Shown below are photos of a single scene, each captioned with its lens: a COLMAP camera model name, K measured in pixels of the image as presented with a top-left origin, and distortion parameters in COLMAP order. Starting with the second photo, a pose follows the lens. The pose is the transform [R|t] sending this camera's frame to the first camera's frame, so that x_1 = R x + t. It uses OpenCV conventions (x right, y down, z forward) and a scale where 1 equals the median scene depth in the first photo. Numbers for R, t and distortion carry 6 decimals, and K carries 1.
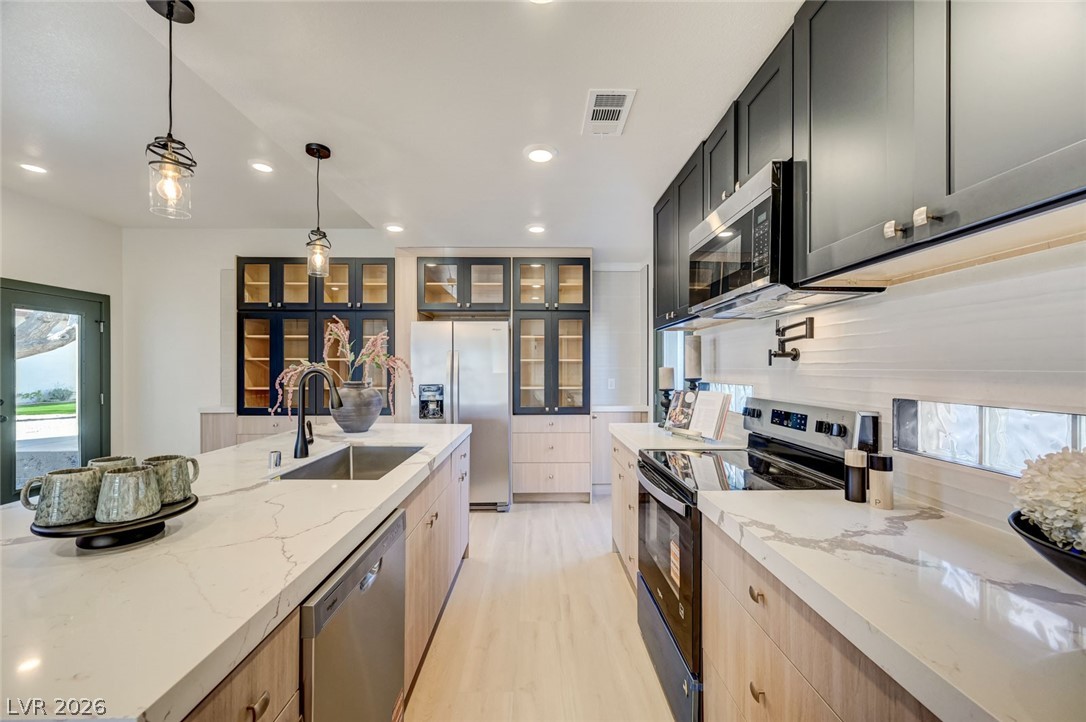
lens RADIAL K [[422.4, 0, 544.4], [0, 422.4, 367.4], [0, 0, 1]] dist [0.000107, 0.000034]
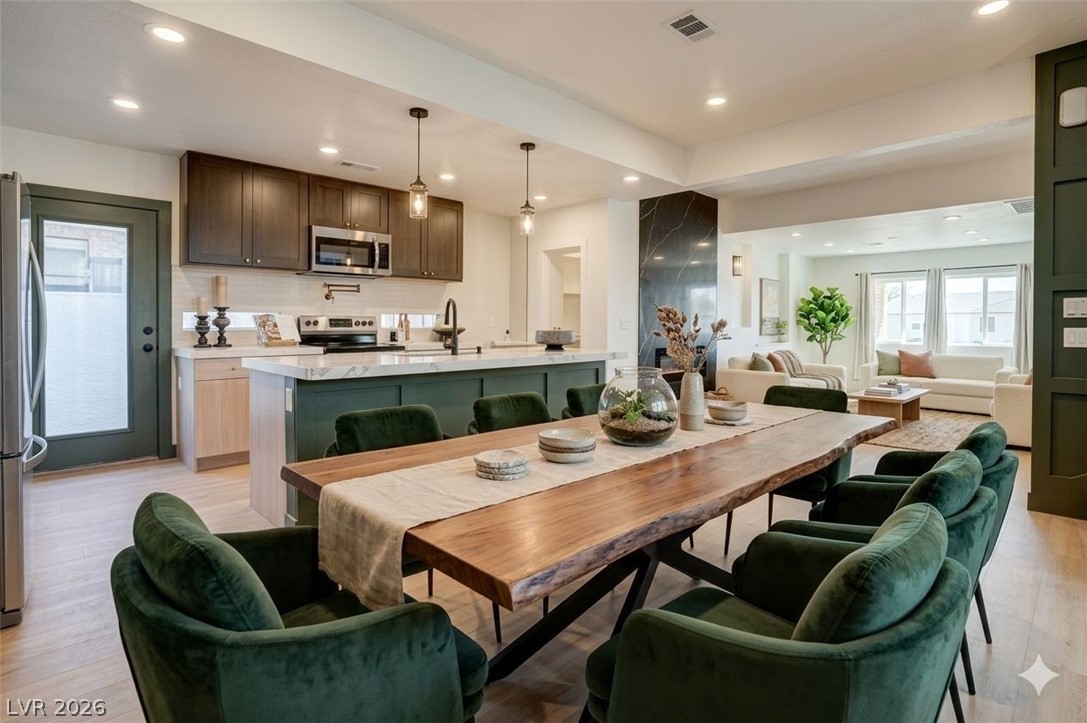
lens RADIAL K [[534.5, 0, 541.0], [0, 534.5, 320.9], [0, 0, 1]] dist [0.000145, 0.000013]
pose [[-0.674730, -0.009838, 0.737999, -1.488941], [-0.009865, 0.999942, 0.004310, 0.048807], [-0.737998, -0.004372, -0.674788, 1.358953]]
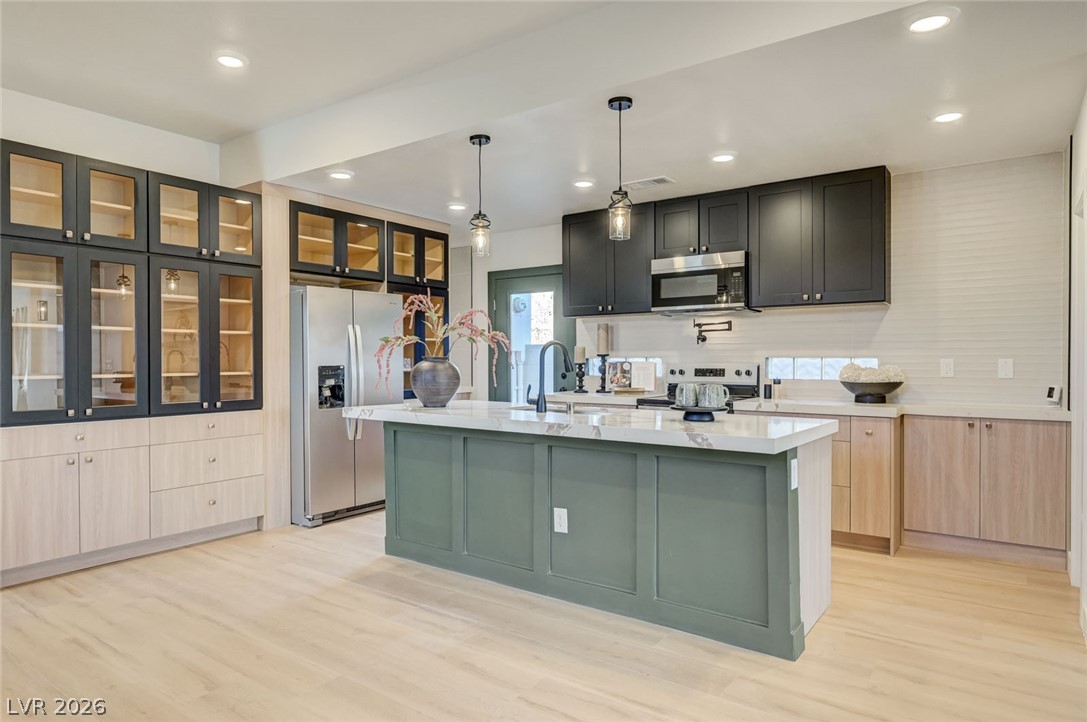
lens RADIAL K [[654.3, 0, 543.5], [0, 654.3, 361.0], [0, 0, 1]] dist [0.001705, -0.000460]
pose [[0.602485, -0.005918, 0.798108, -1.401326], [0.001264, 0.999978, 0.006461, 0.031904], [-0.798129, -0.002884, 0.602479, -0.117687]]
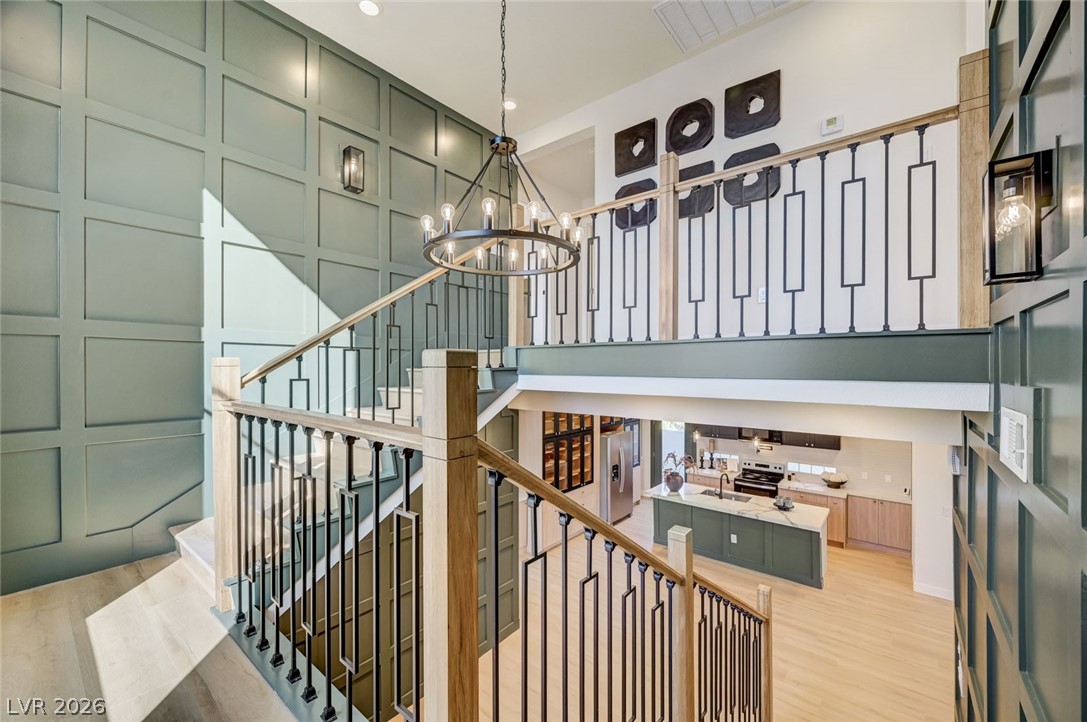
lens RADIAL K [[432.8, 0, 542.7], [0, 432.8, 365.4], [0, 0, 1]] dist [-0.000149, 0.000114]
pose [[0.652495, 0.001660, 0.757791, -2.916306], [-0.000277, 0.999998, -0.001952, -0.615021], [-0.757793, 0.001064, 0.652494, -0.184449]]
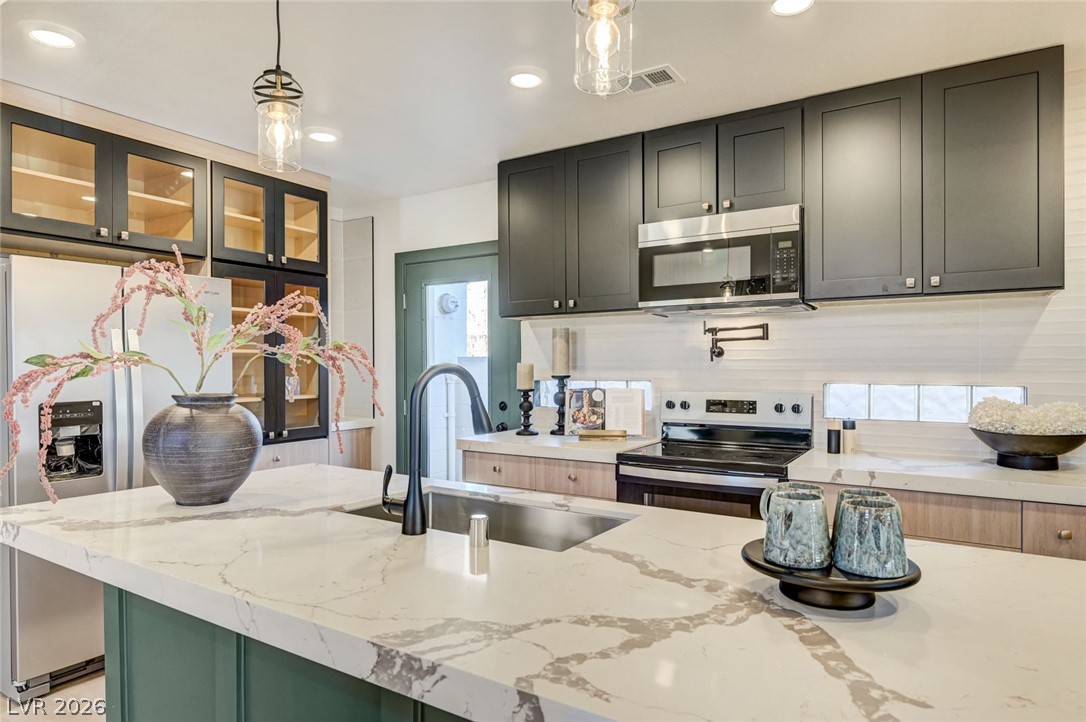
lens RADIAL K [[643.0, 0, 547.2], [0, 643.0, 367.3], [0, 0, 1]] dist [-0.005233, -0.000875]
pose [[0.547848, -0.006629, 0.836552, -0.765846], [0.002080, 0.999976, 0.006562, -0.000555], [-0.836576, -0.001855, 0.547848, 0.272858]]
